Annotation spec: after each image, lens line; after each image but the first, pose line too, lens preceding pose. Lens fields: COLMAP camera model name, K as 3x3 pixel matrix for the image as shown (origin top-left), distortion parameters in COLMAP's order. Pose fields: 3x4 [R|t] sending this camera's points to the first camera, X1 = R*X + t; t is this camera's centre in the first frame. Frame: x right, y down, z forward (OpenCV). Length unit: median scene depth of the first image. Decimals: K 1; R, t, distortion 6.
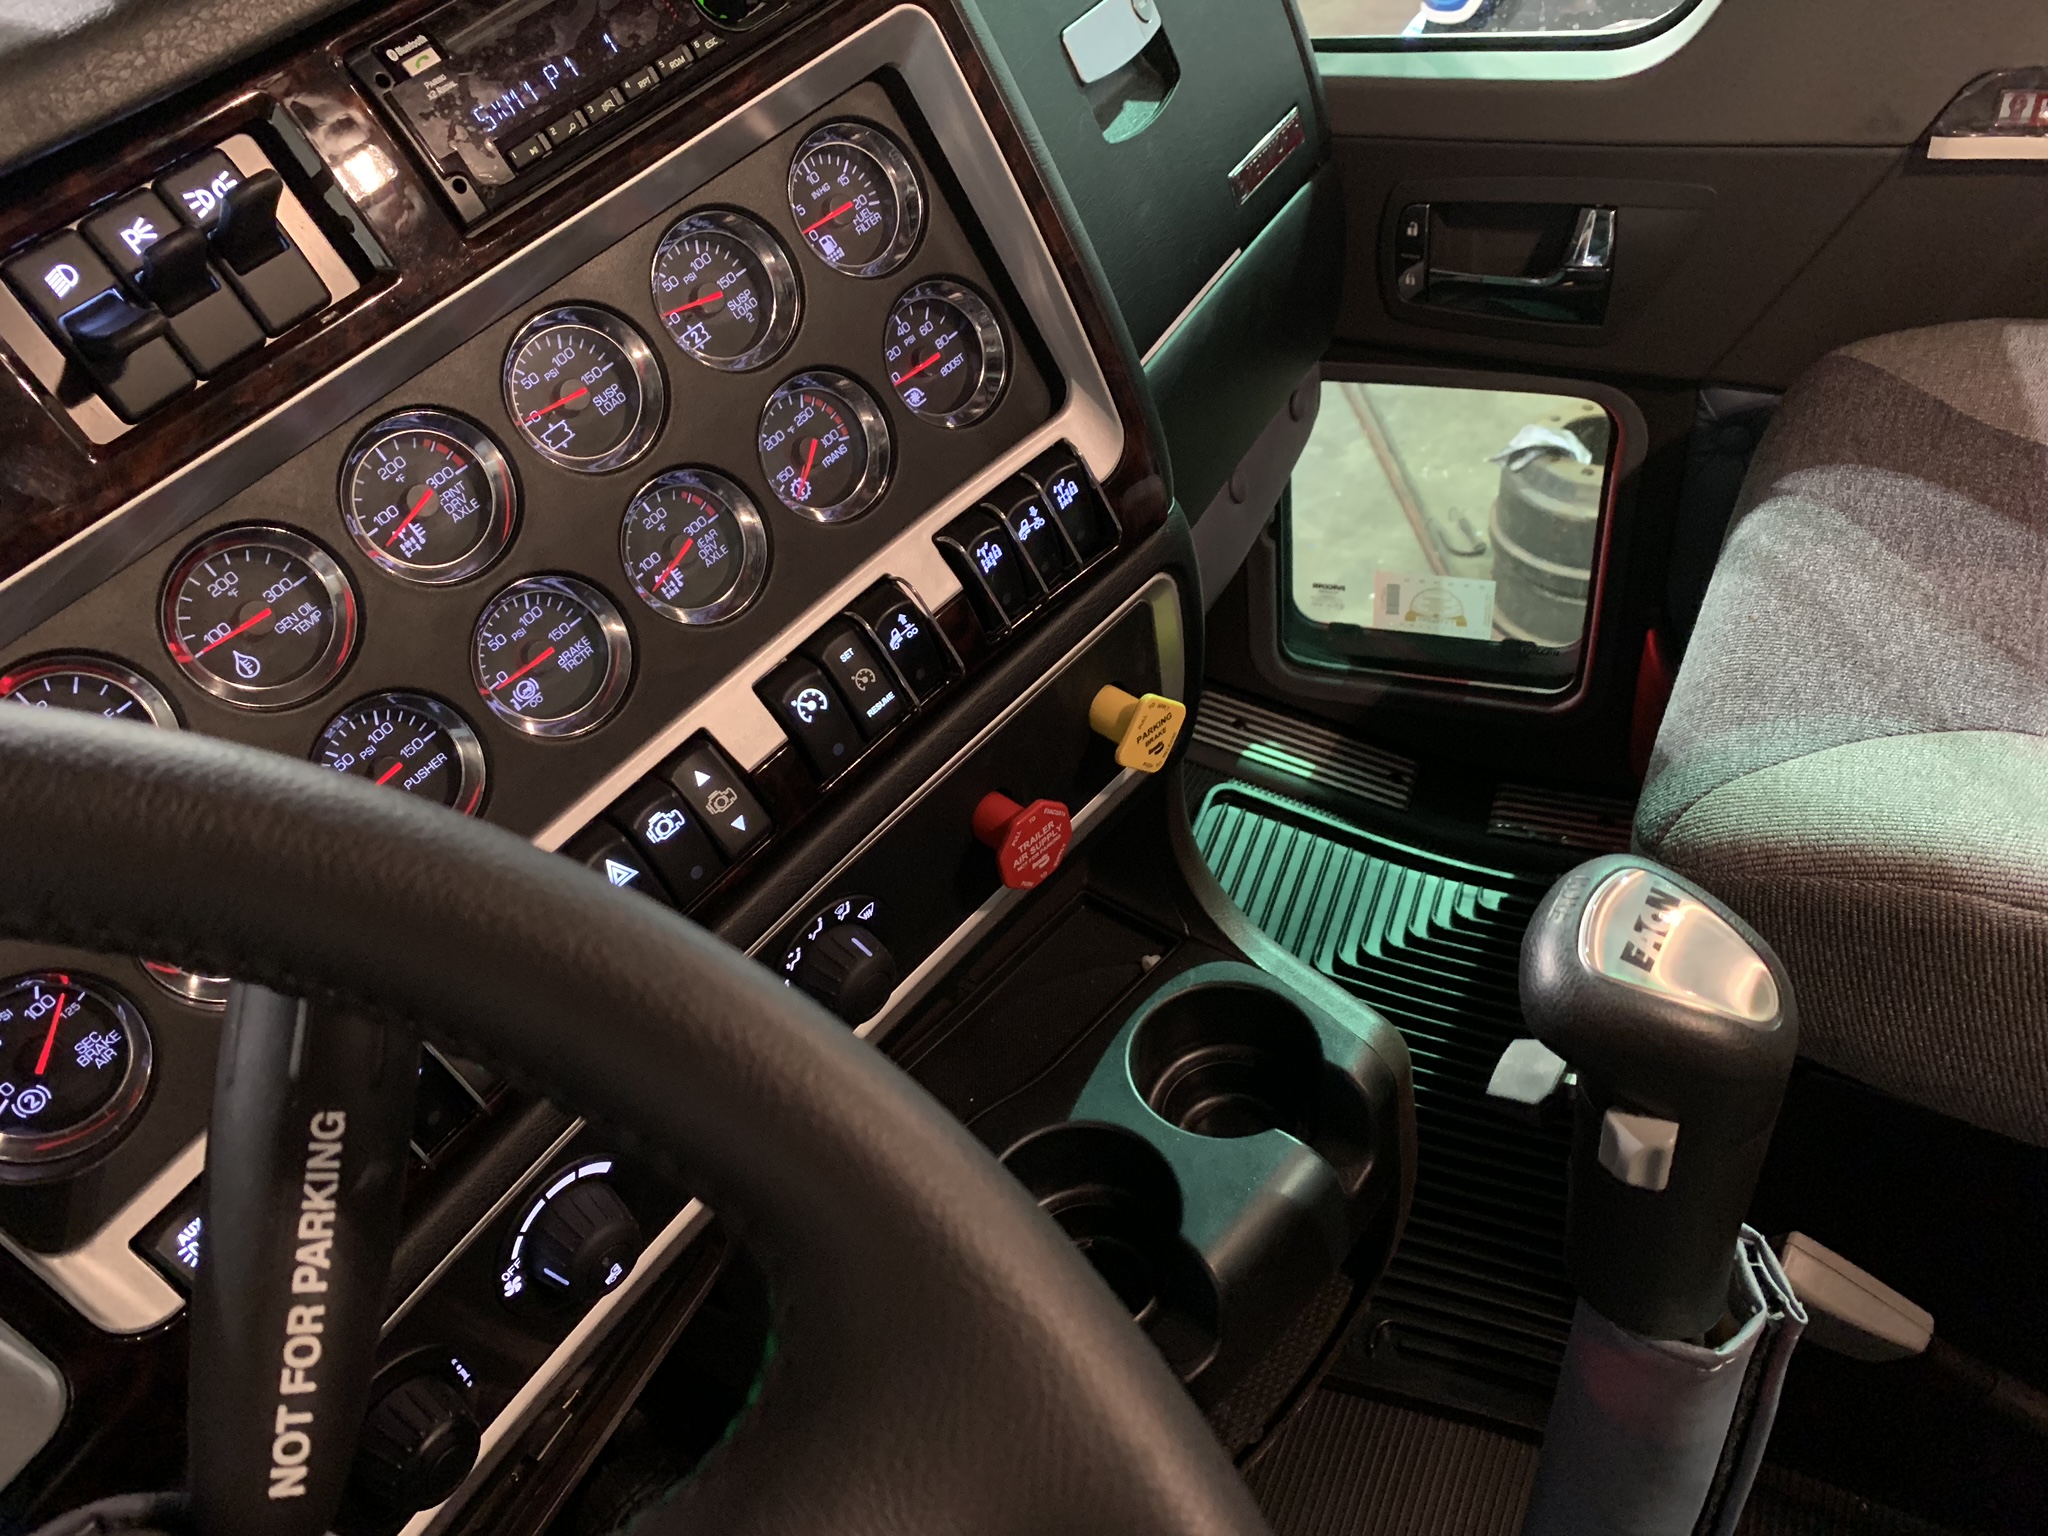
lens RADIAL K [[1568.0, 0, 1021.6], [0, 1568.0, 761.8], [0, 0, 1]] dist [0.034219, -0.024254]
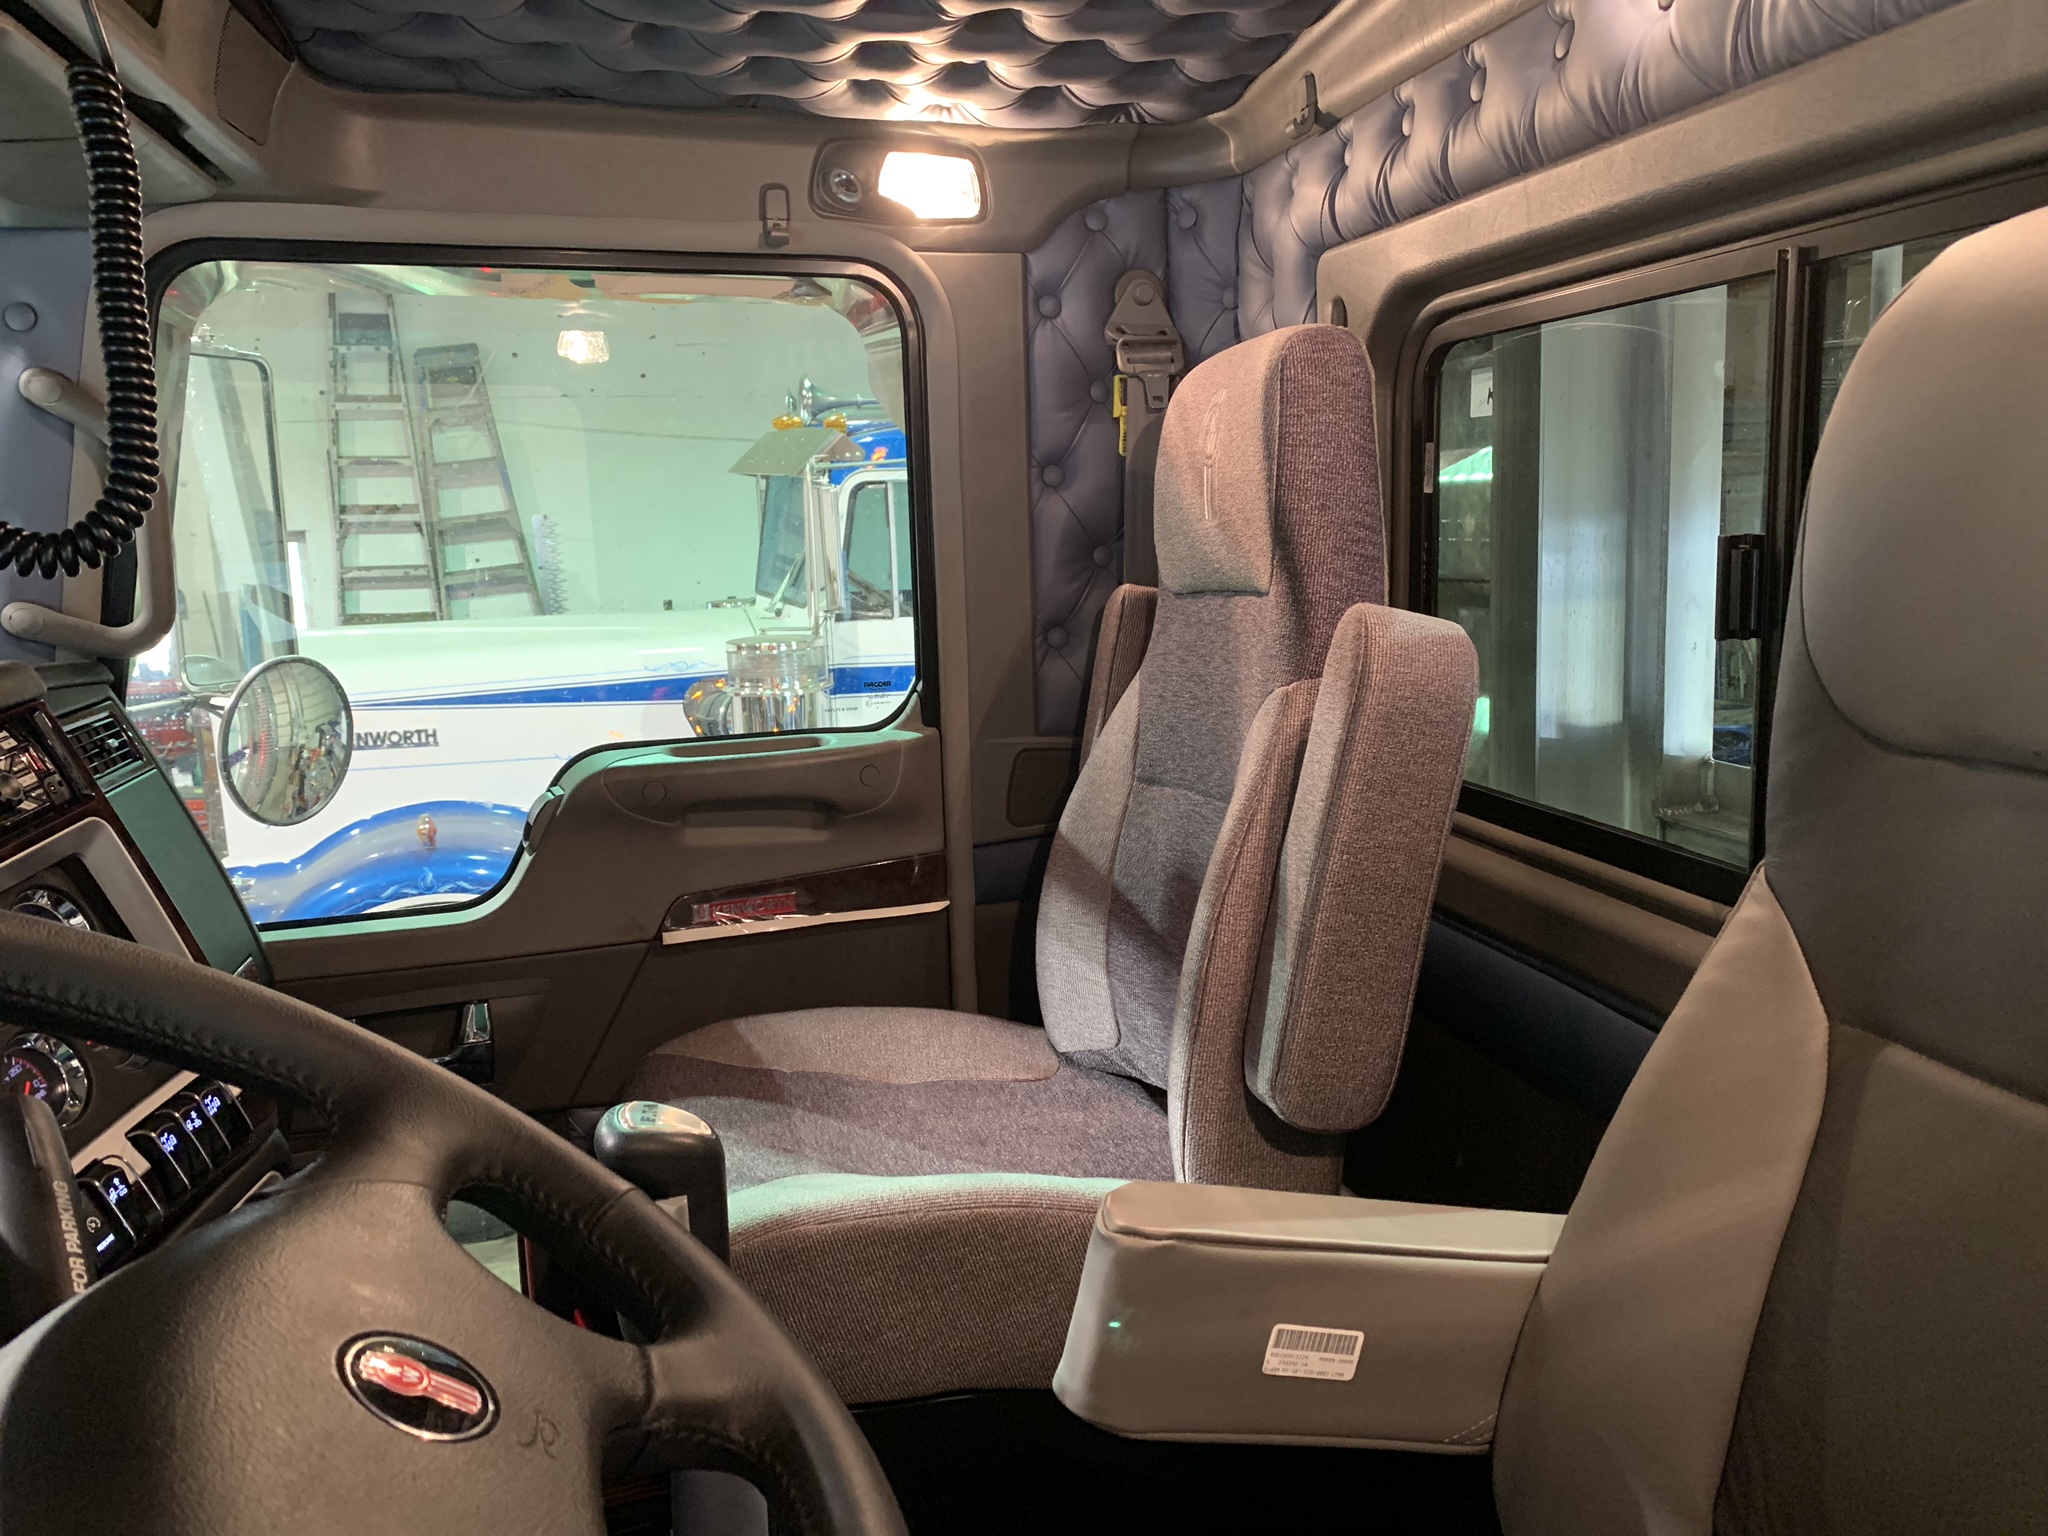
lens RADIAL K [[1568.0, 0, 1016.7], [0, 1568.0, 768.4], [0, 0, 1]] dist [0.034219, -0.024254]
pose [[0.750866, -0.001597, 0.660453, -0.397543], [0.379870, 0.819080, -0.429891, 0.515175], [-0.540277, 0.573676, 0.615626, -0.541634]]
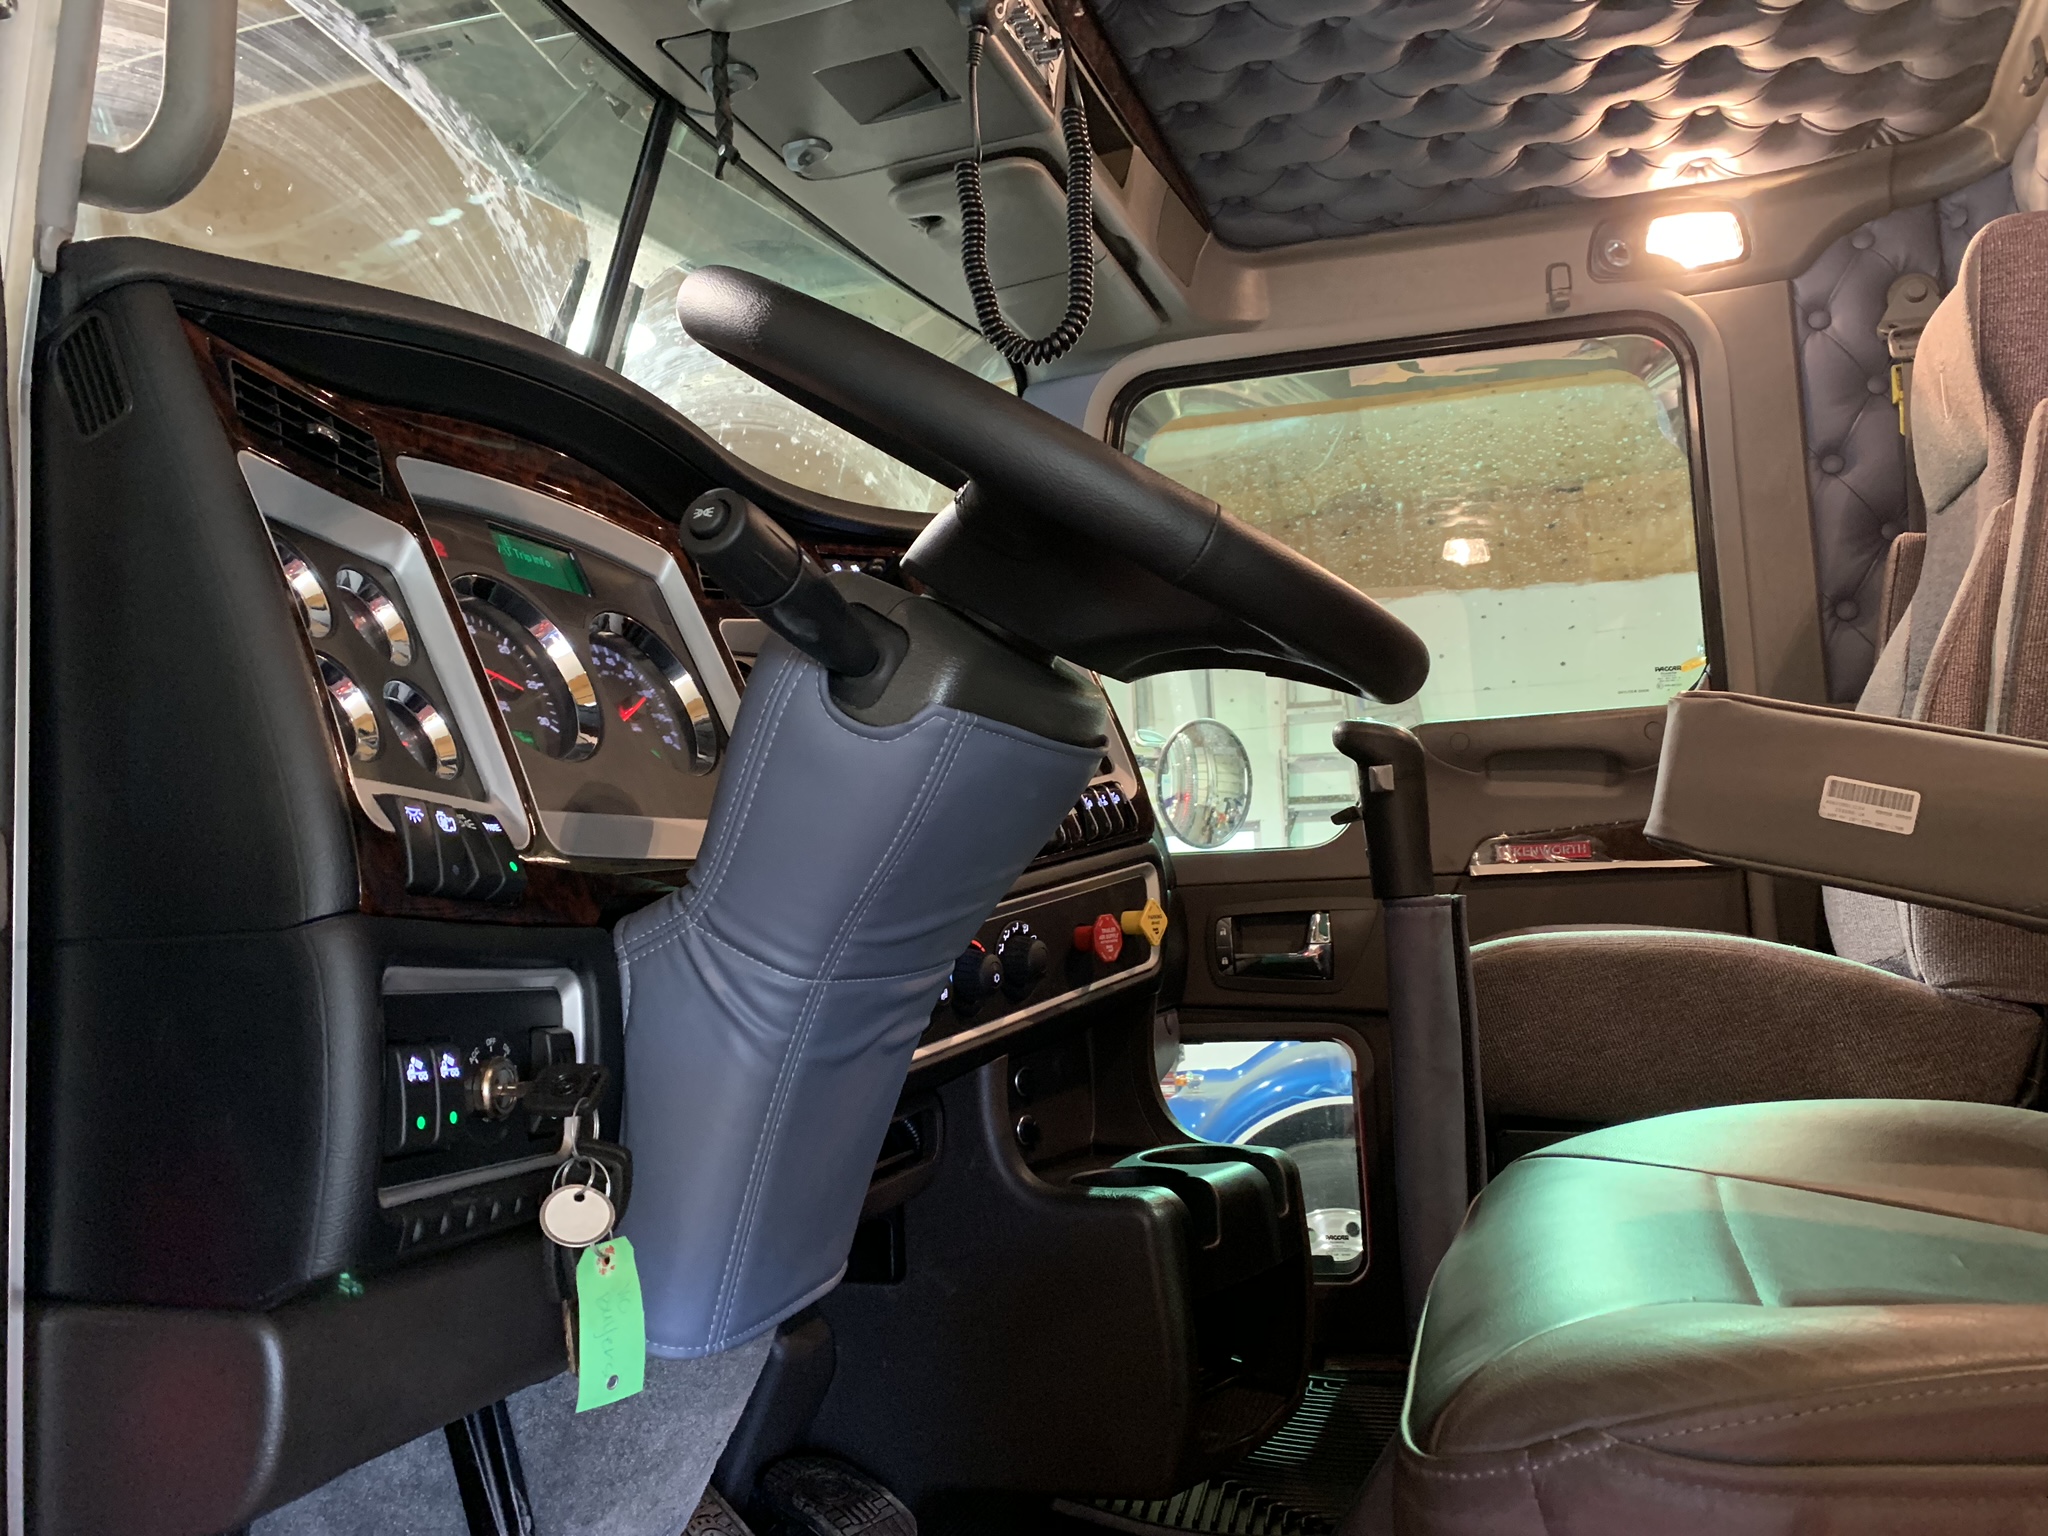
lens RADIAL K [[1568.0, 0, 1023.7], [0, 1568.0, 761.4], [0, 0, 1]] dist [0.034219, -0.024254]
pose [[0.987260, 0.090103, 0.131144, -0.413195], [0.033851, 0.686407, -0.726430, 1.481197], [-0.155471, 0.721614, 0.674612, -0.572255]]
